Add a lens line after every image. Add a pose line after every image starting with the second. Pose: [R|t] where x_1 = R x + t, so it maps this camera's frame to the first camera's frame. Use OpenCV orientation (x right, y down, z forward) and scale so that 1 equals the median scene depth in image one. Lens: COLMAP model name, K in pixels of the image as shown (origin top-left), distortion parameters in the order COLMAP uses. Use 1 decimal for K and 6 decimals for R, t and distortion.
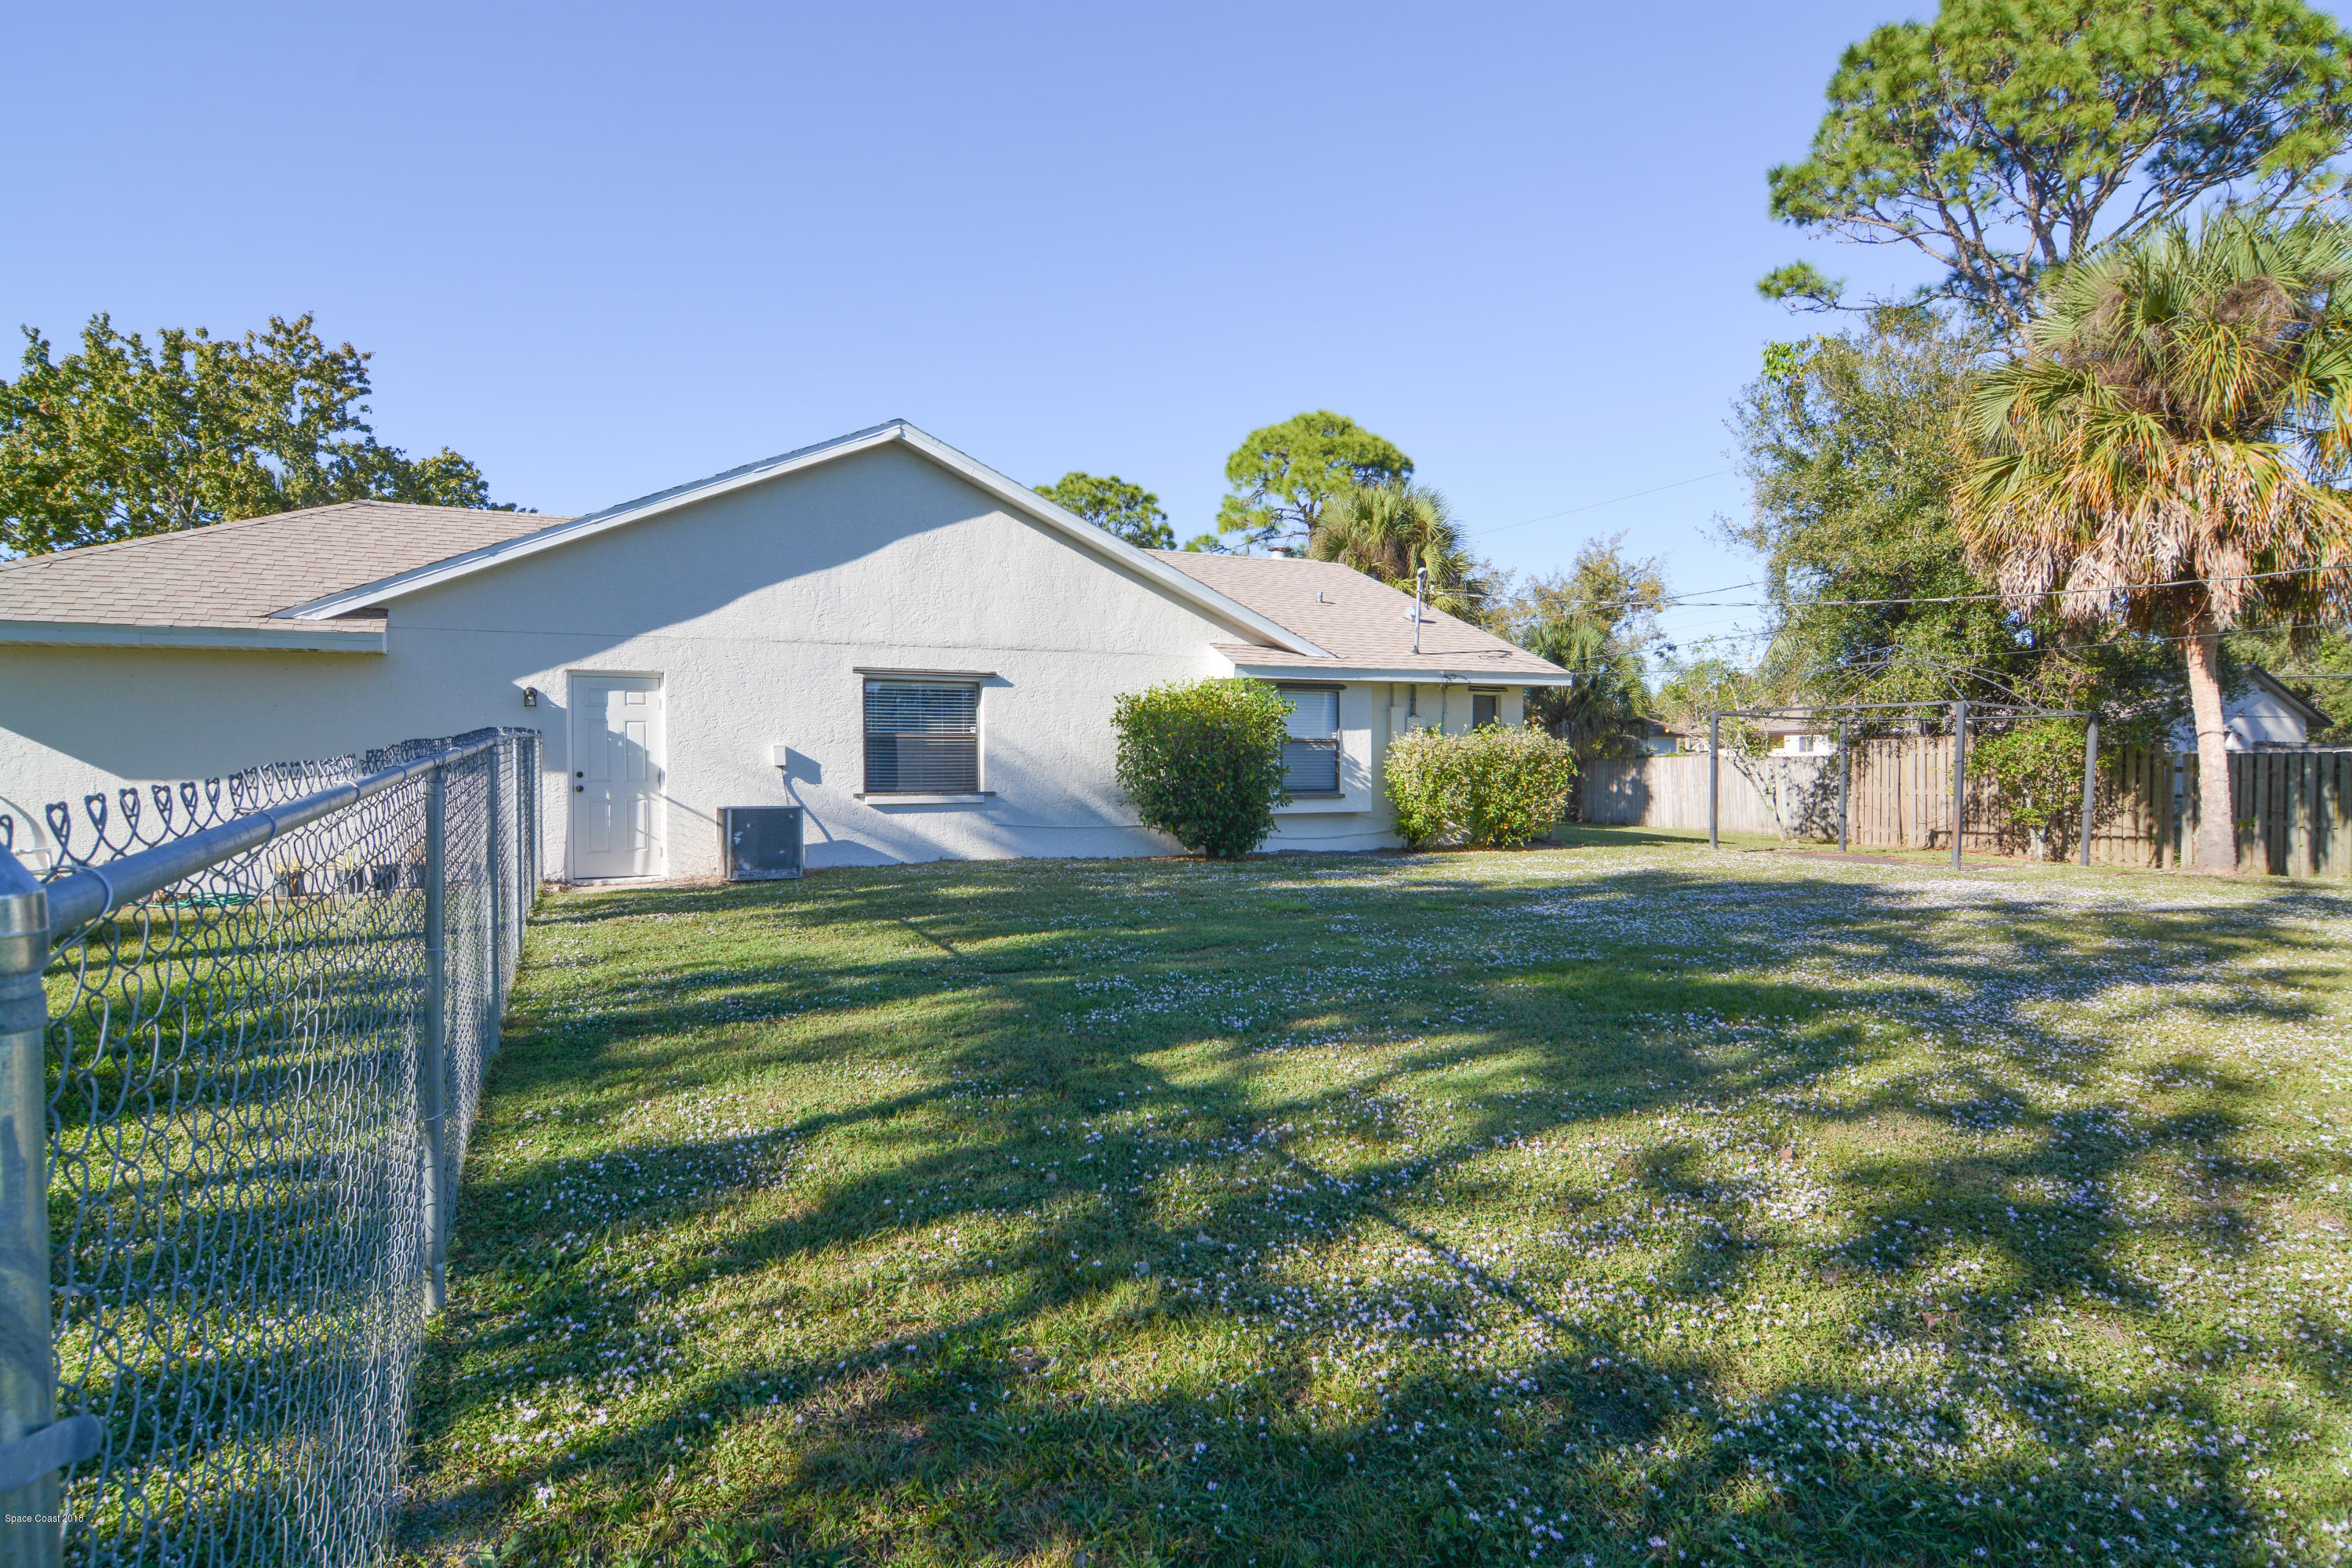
lens RADIAL K [[1254.4, 0, 1164.4], [0, 1254.4, 785.2], [0, 0, 1]] dist [-0.017421, -0.002237]
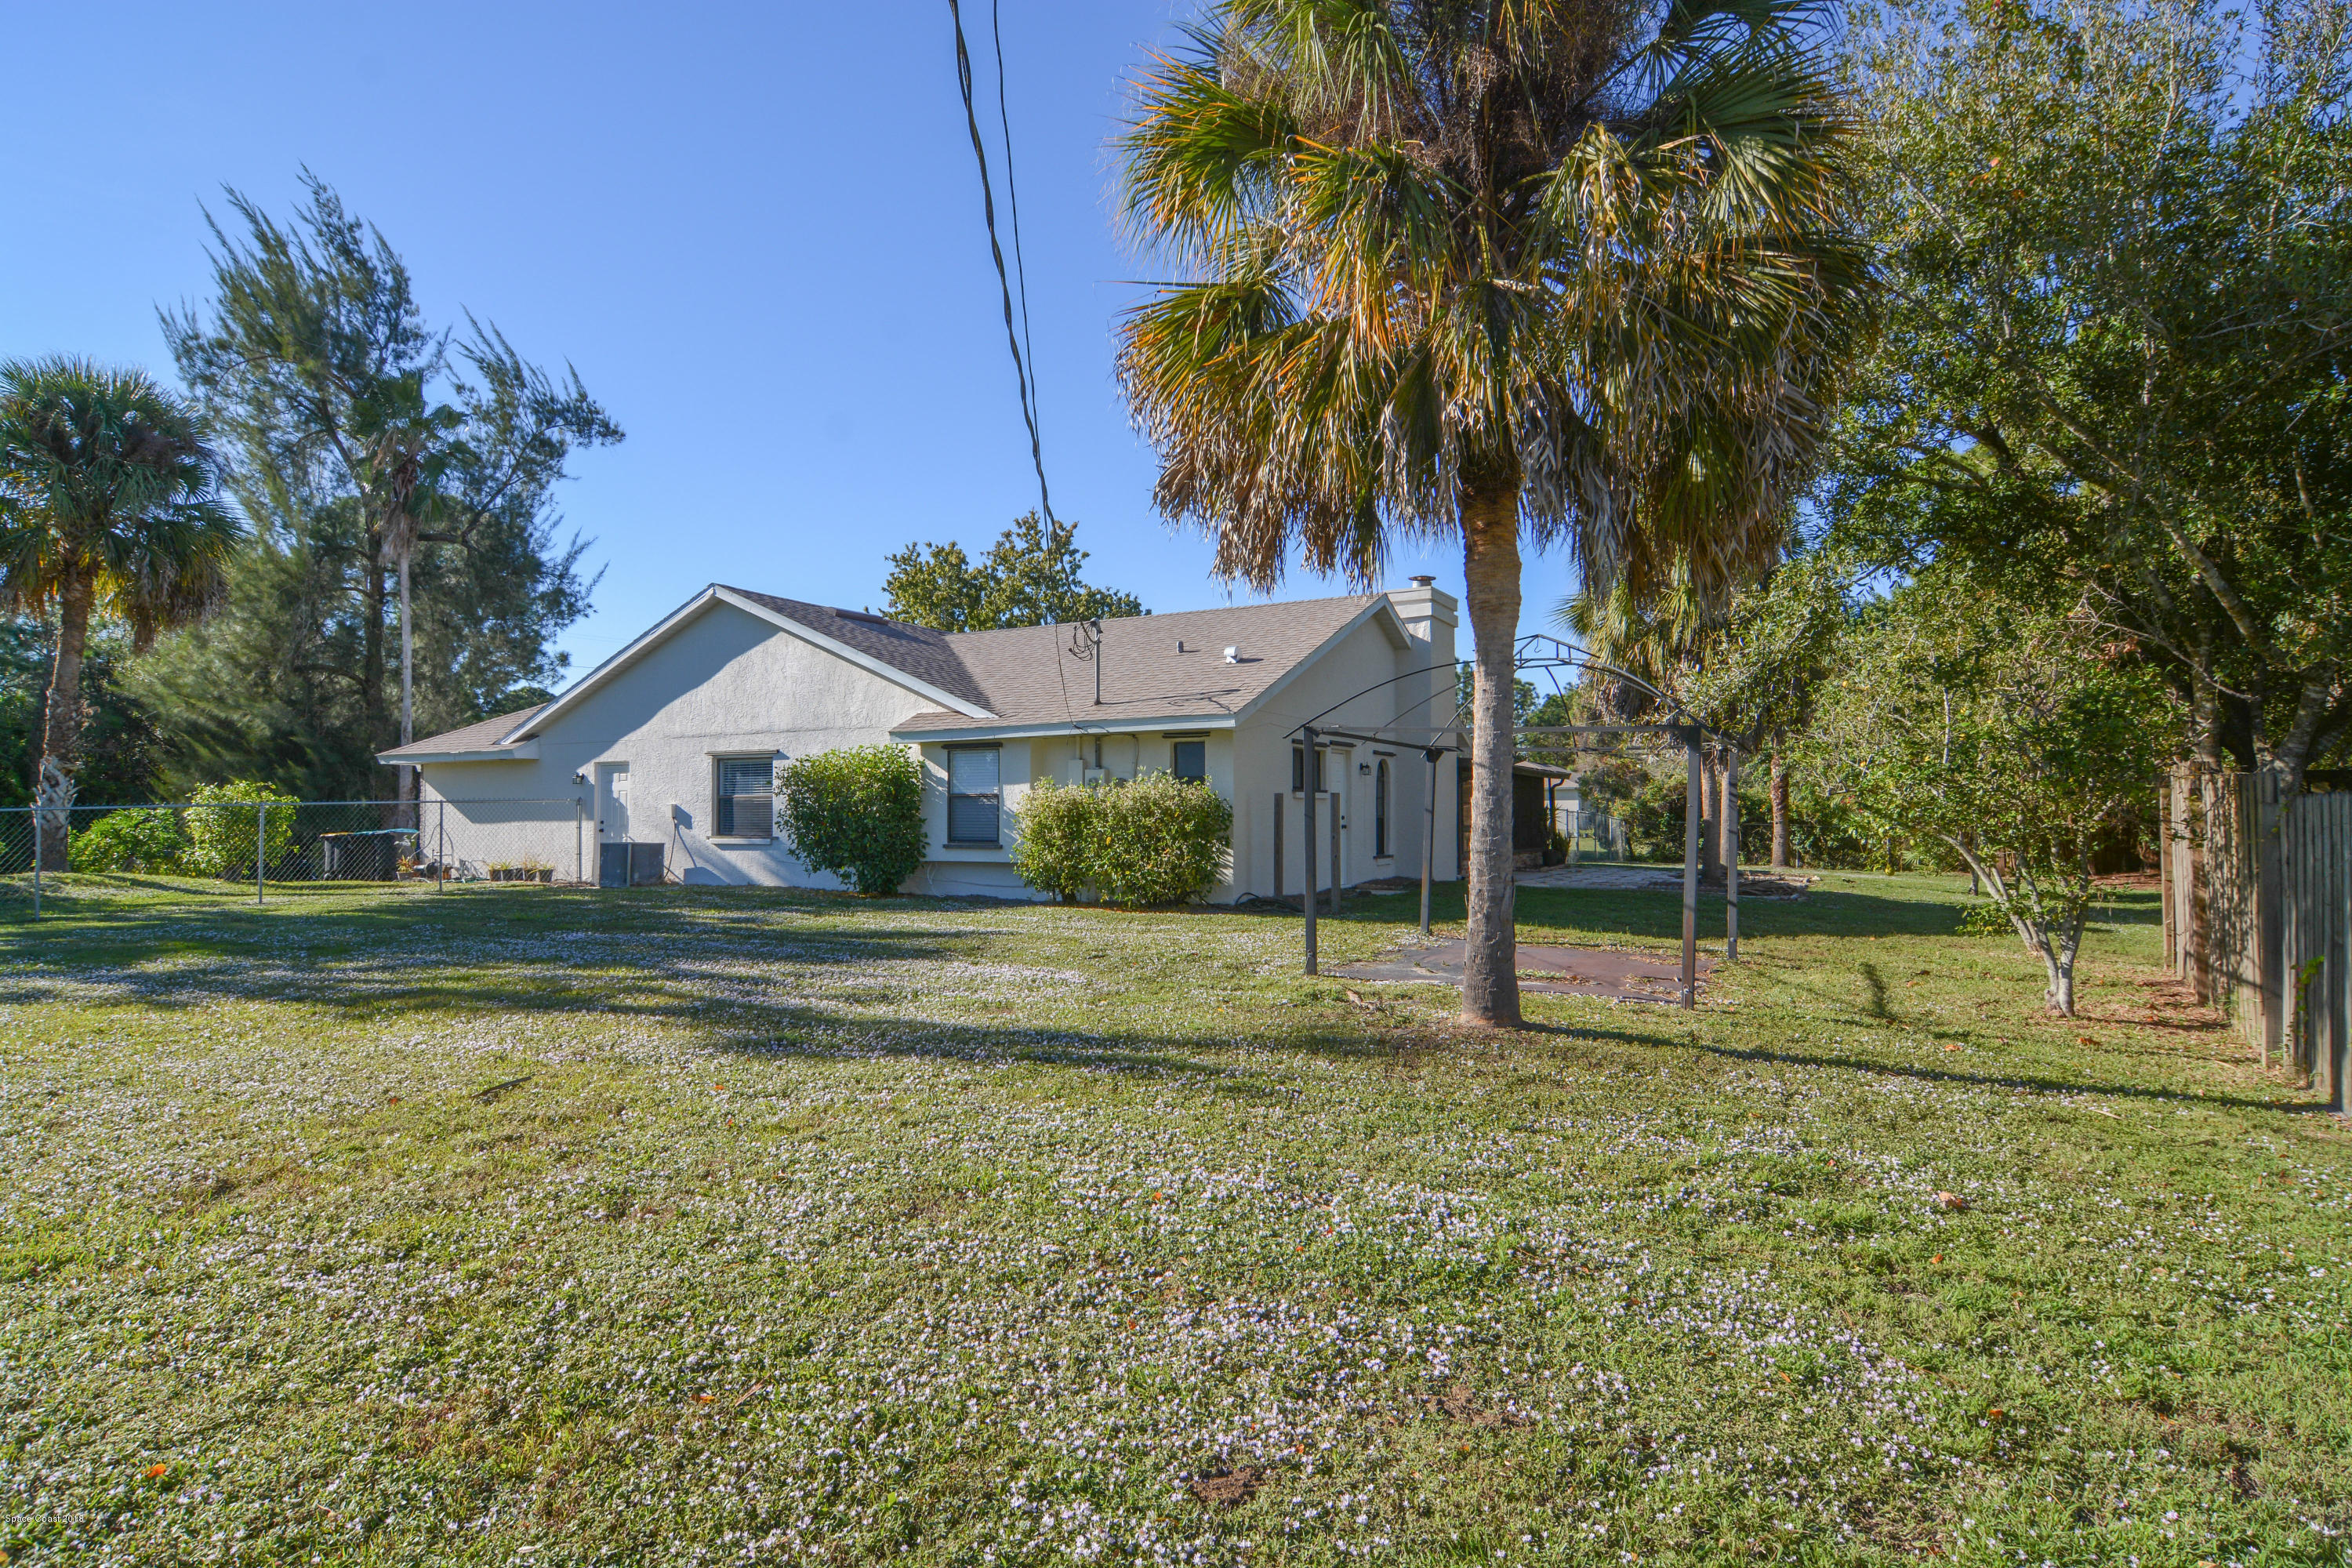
lens RADIAL K [[1254.4, 0, 1164.4], [0, 1254.4, 785.2], [0, 0, 1]] dist [-0.017421, -0.002237]
pose [[0.554401, -0.014453, -0.832124, 1.282306], [-0.009868, 0.999665, -0.023937, -0.022822], [0.832191, 0.021482, 0.554073, 0.610034]]
